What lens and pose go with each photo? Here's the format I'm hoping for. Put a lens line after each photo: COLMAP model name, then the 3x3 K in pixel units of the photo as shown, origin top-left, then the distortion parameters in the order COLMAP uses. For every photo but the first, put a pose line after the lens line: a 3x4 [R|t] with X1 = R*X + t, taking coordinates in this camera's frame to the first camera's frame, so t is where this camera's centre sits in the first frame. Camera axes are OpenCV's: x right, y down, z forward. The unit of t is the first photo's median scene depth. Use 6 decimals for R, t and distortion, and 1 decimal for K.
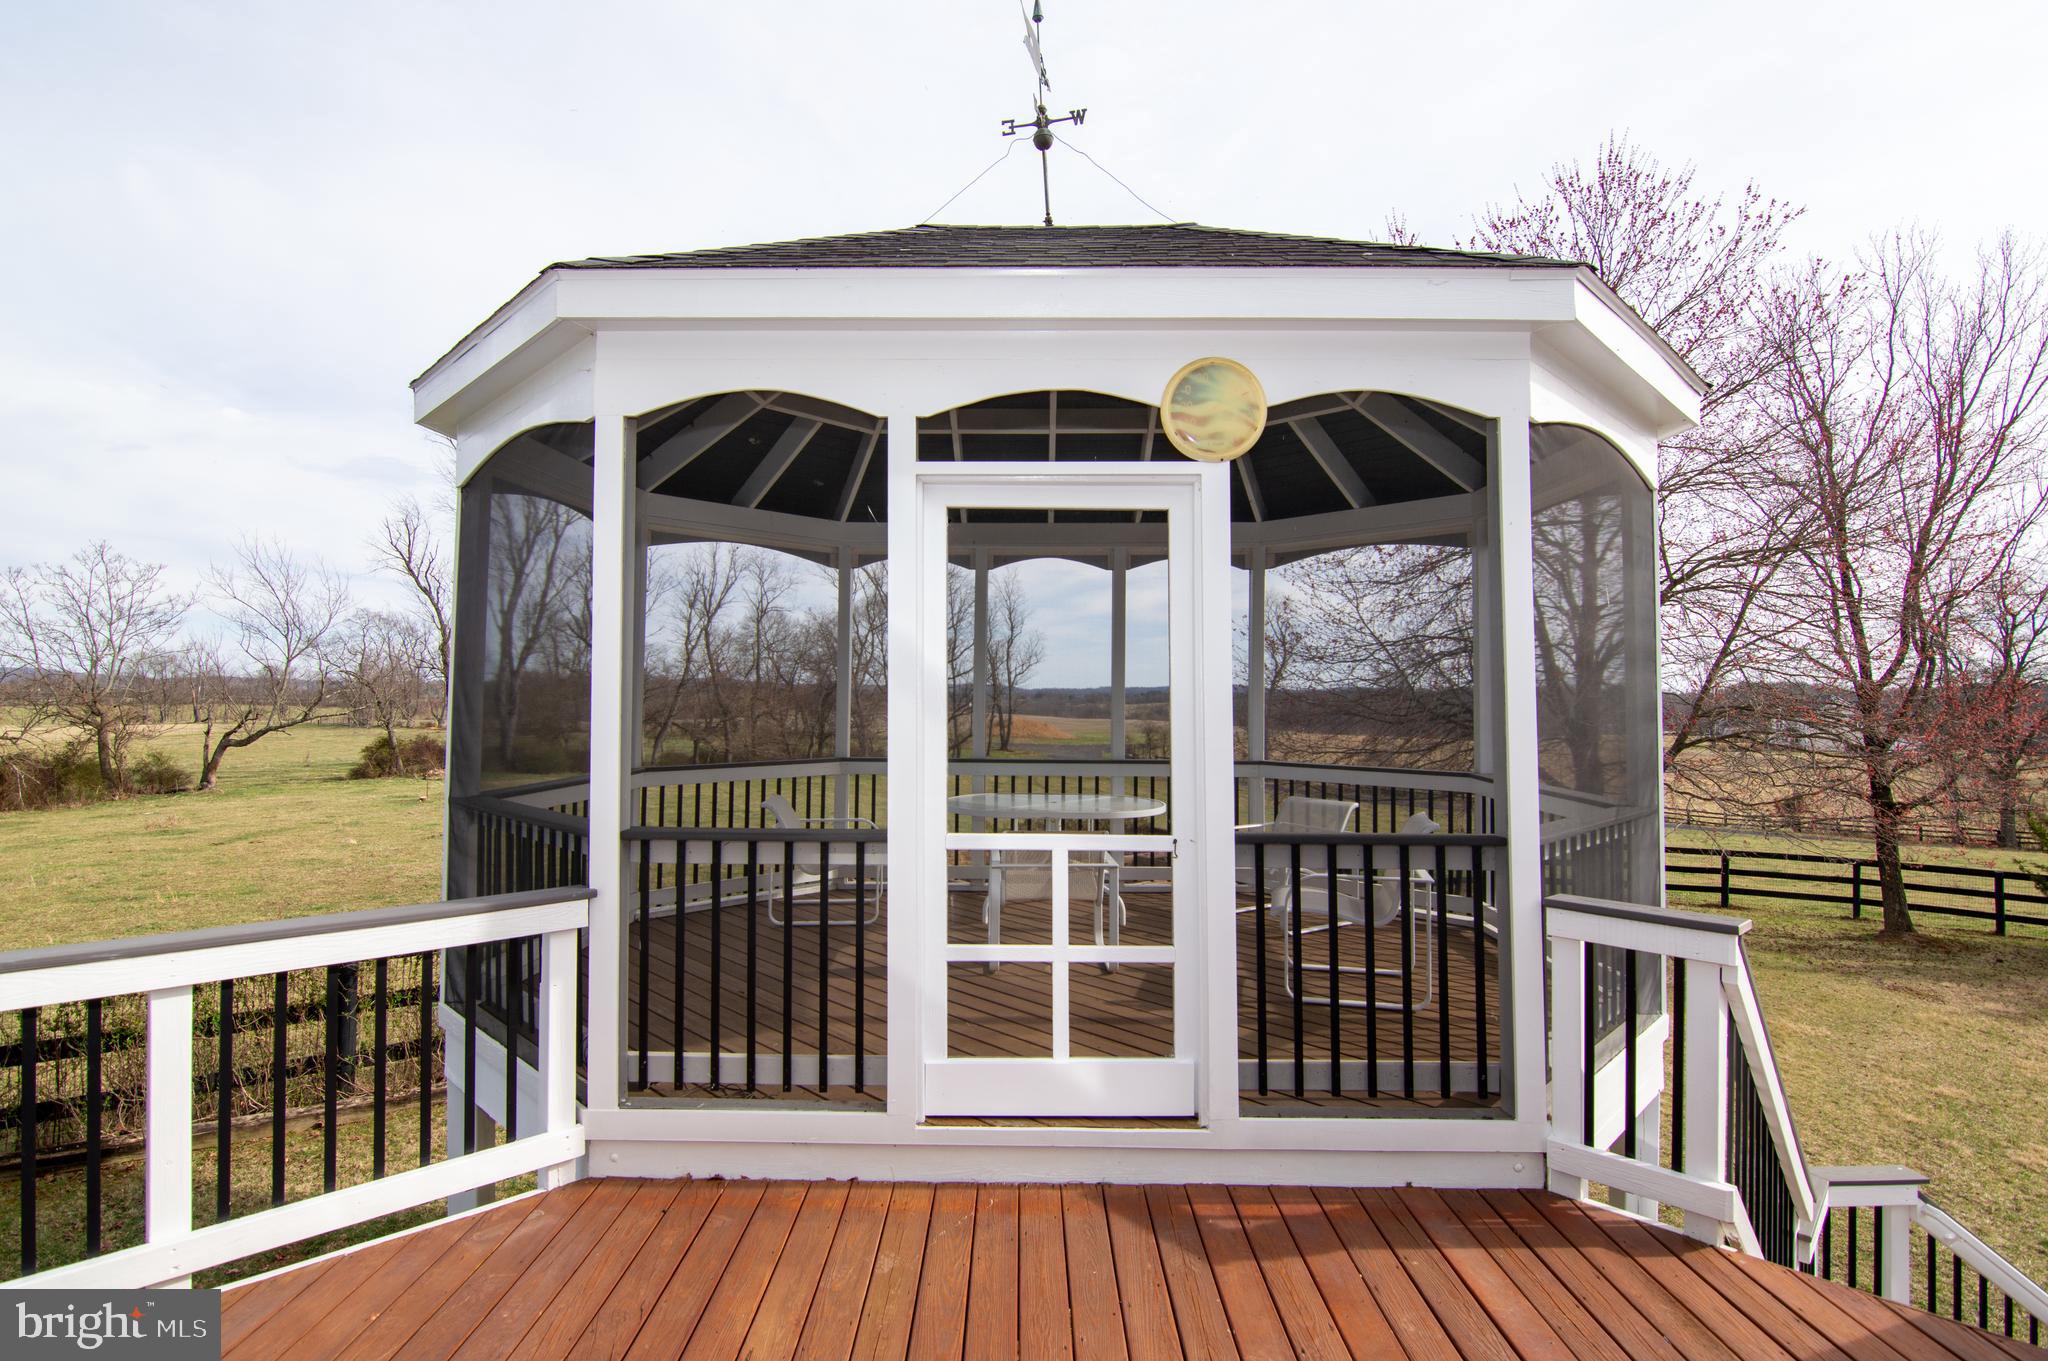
lens RADIAL K [[1012.3, 0, 1013.4], [0, 1012.3, 672.3], [0, 0, 1]] dist [-0.000164, -0.016497]
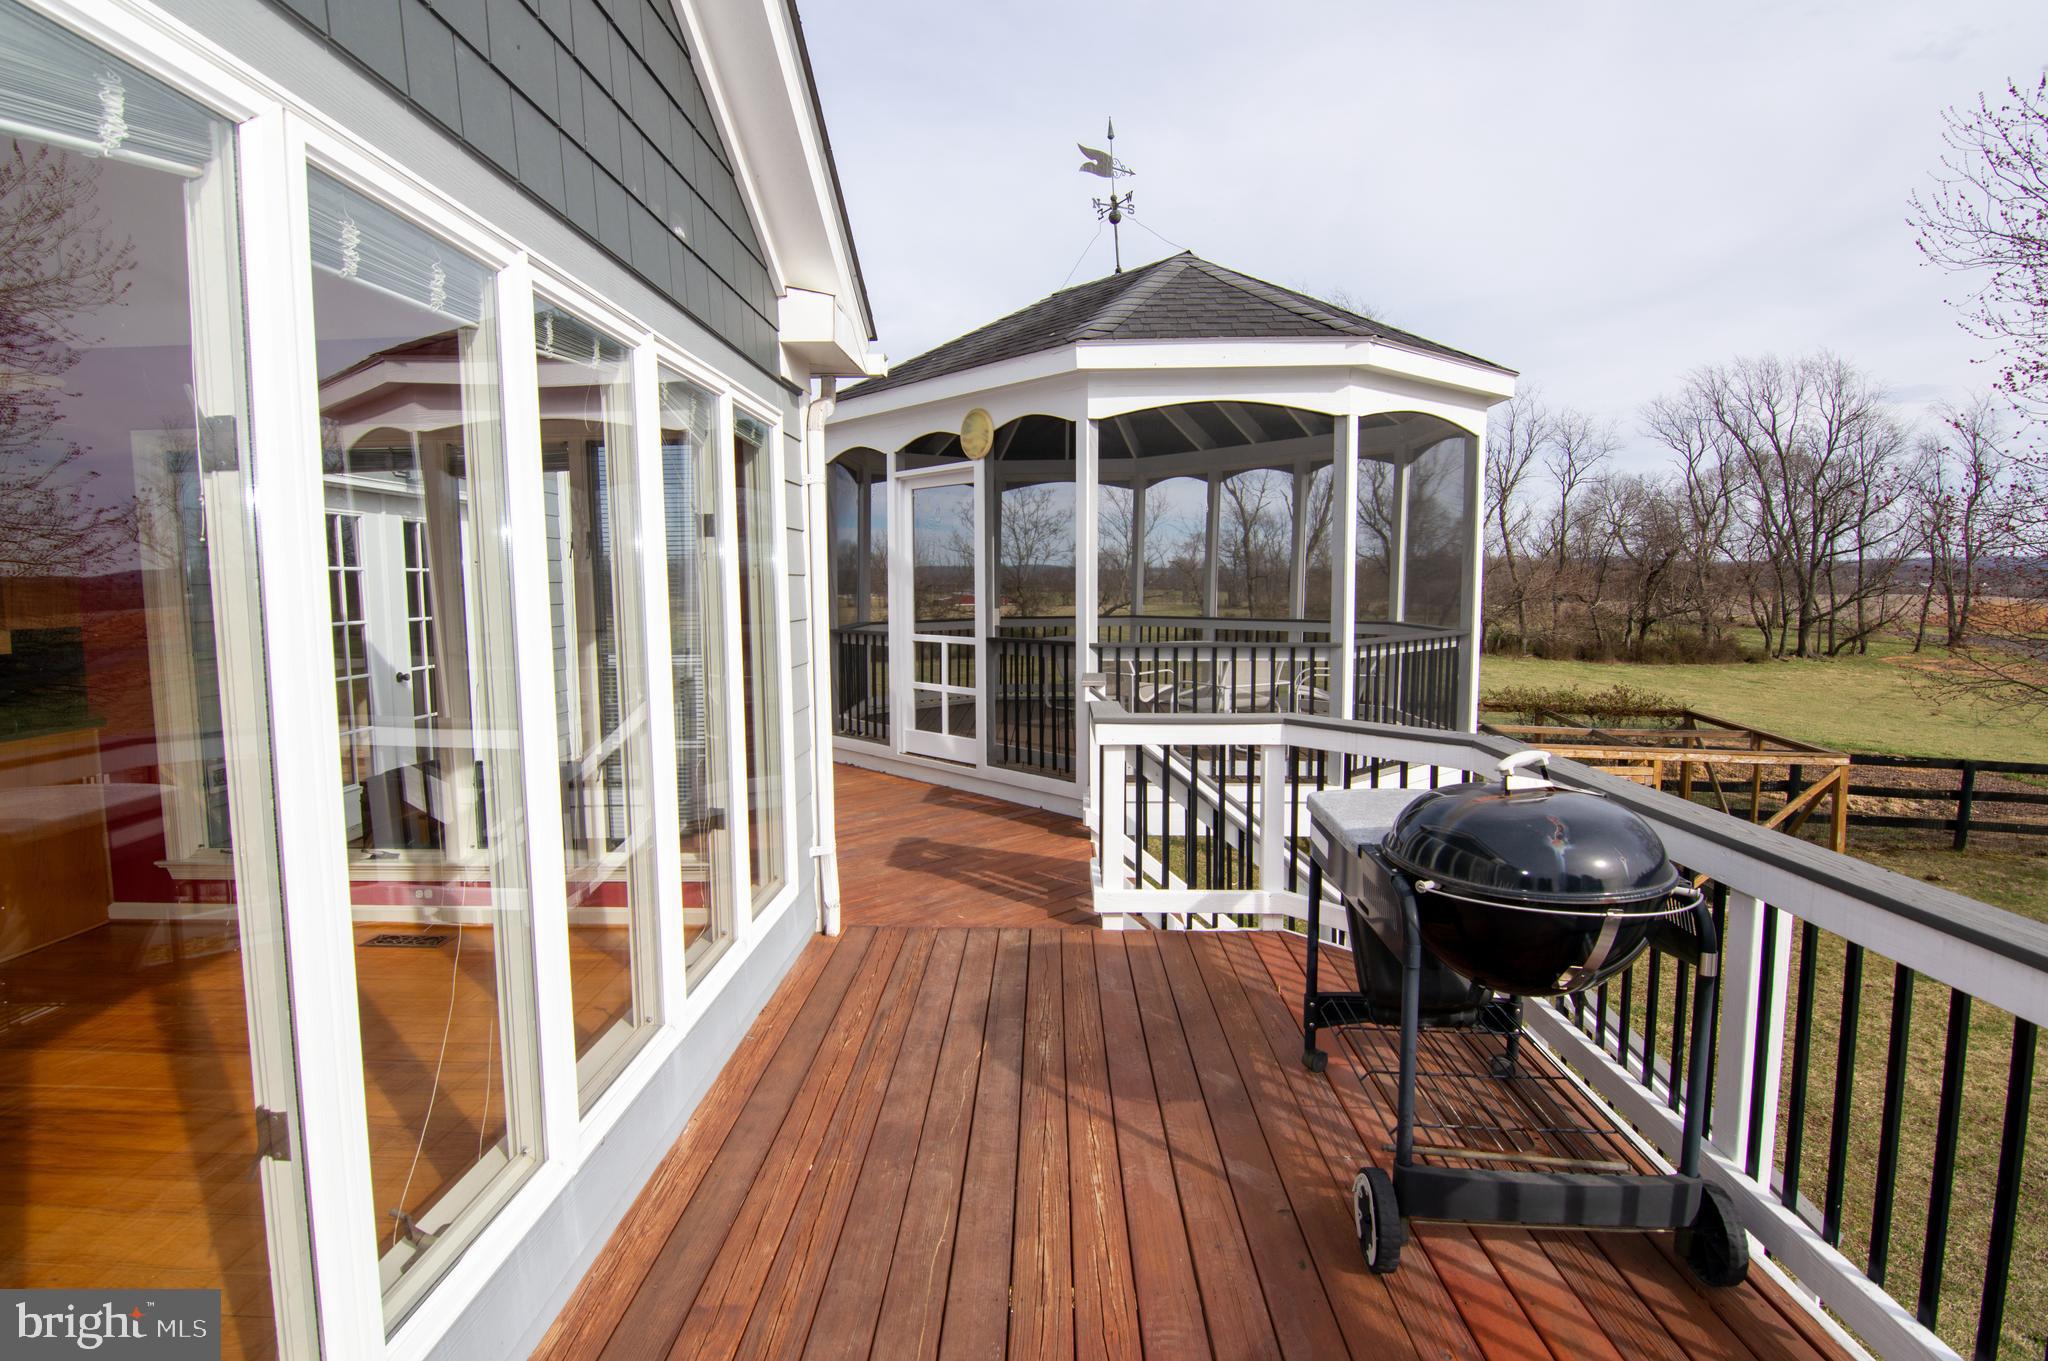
lens RADIAL K [[1019.1, 0, 986.6], [0, 1019.1, 675.0], [0, 0, 1]] dist [0.000939, -0.015271]
pose [[0.677614, 0.056528, -0.733242, 1.167181], [0.029105, 0.994199, 0.103543, 0.011252], [0.734842, -0.091503, 0.672038, -0.293945]]
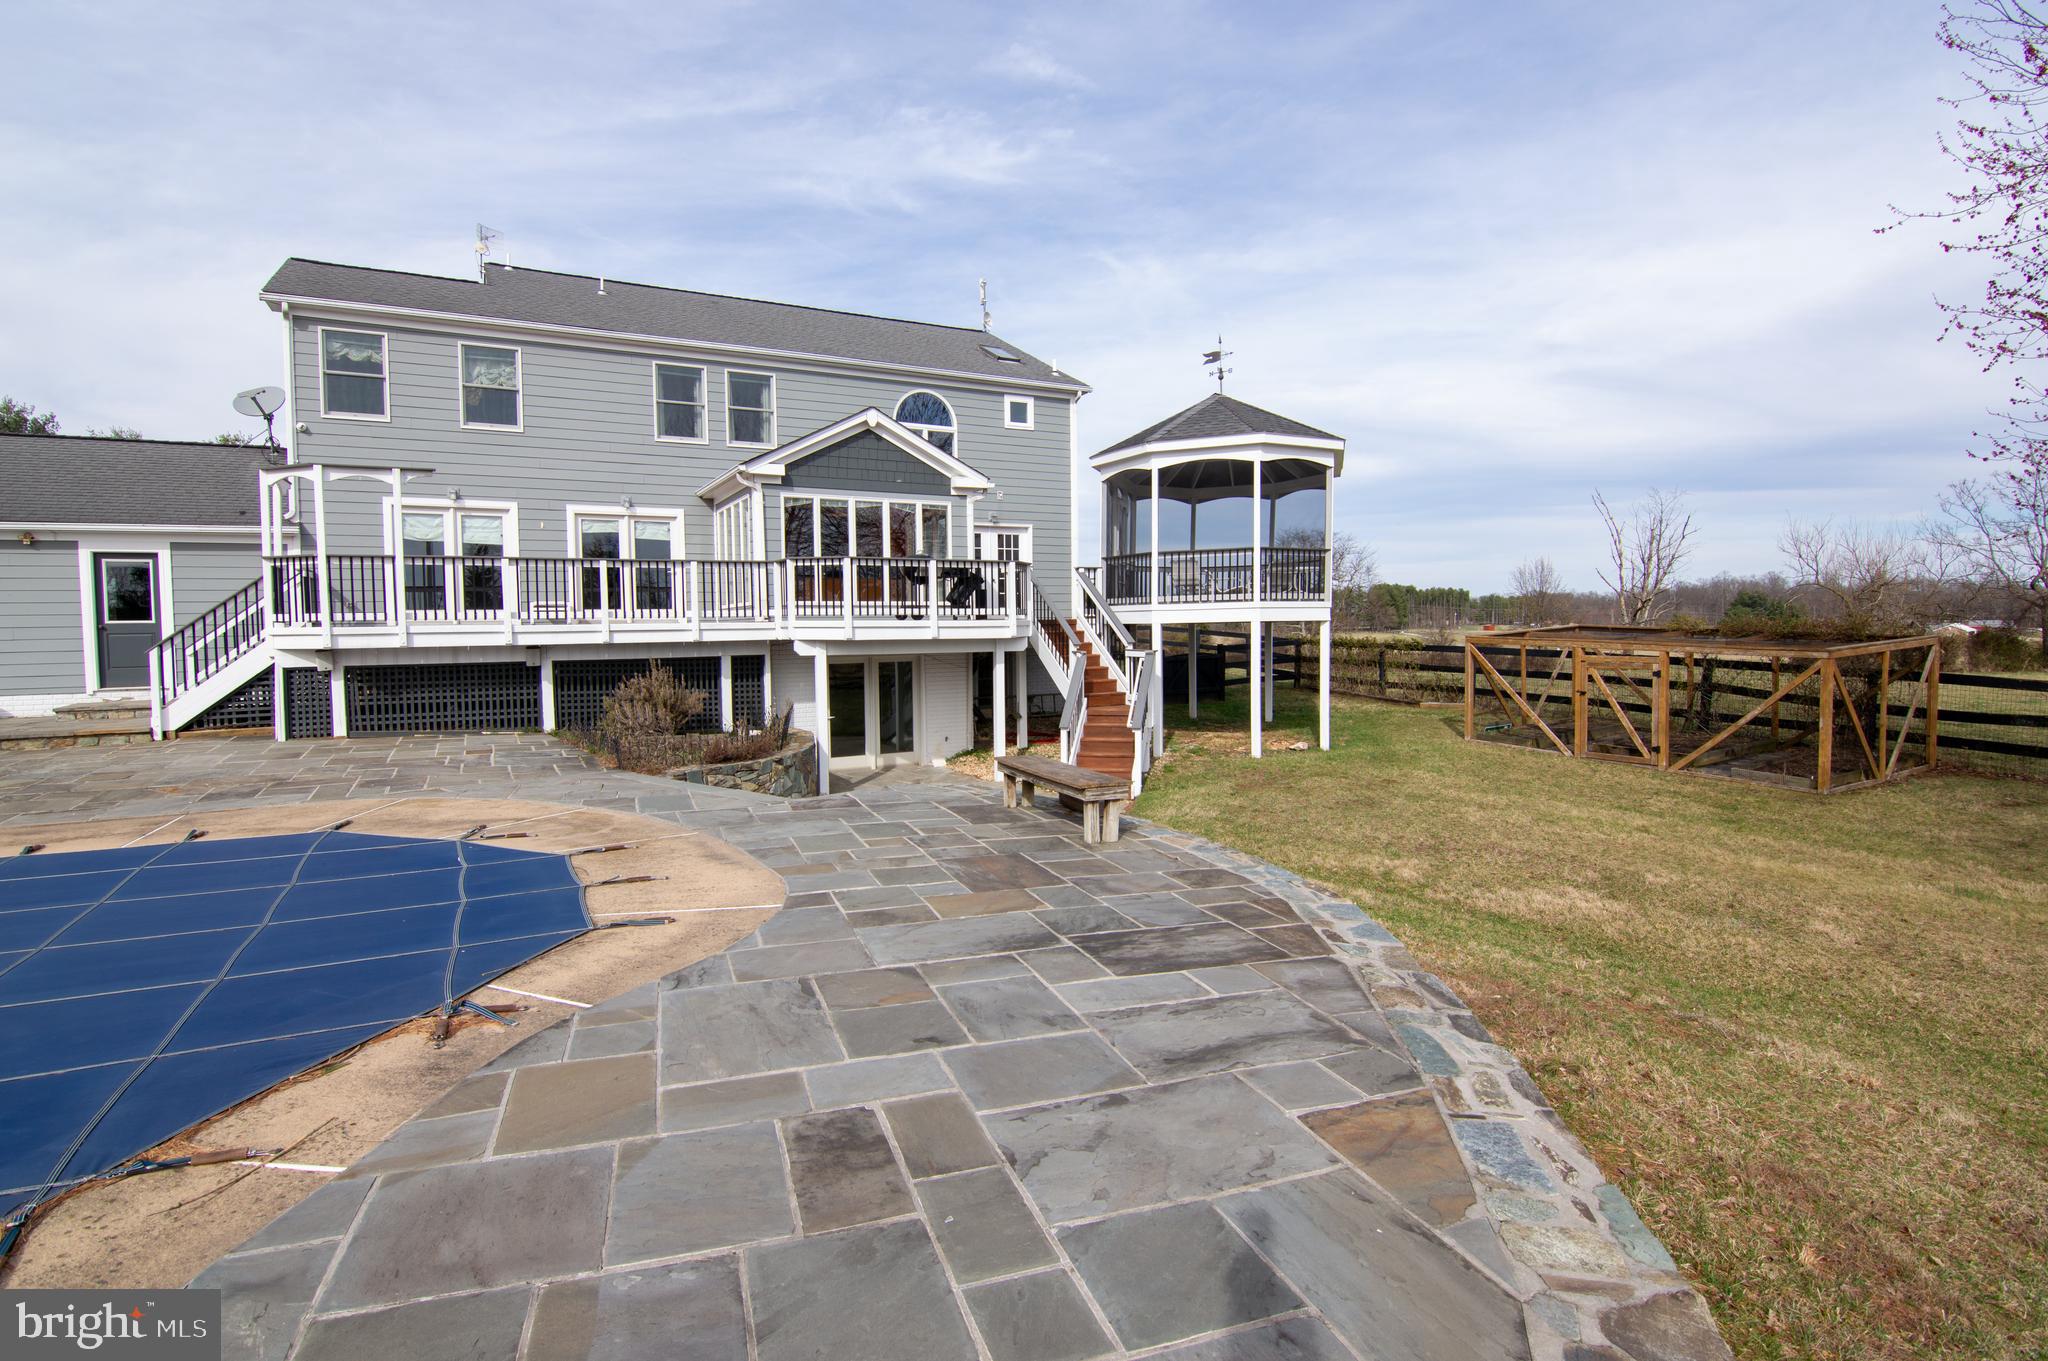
lens RADIAL K [[976.3, 0, 1024.0], [0, 976.3, 680.5], [0, 0, 1]] dist [0.000493, -0.015434]
pose [[-0.250923, 0.057927, -0.966272, 3.814457], [0.036560, 0.998063, 0.050339, 0.358813], [0.967317, -0.022696, -0.252554, 1.249199]]
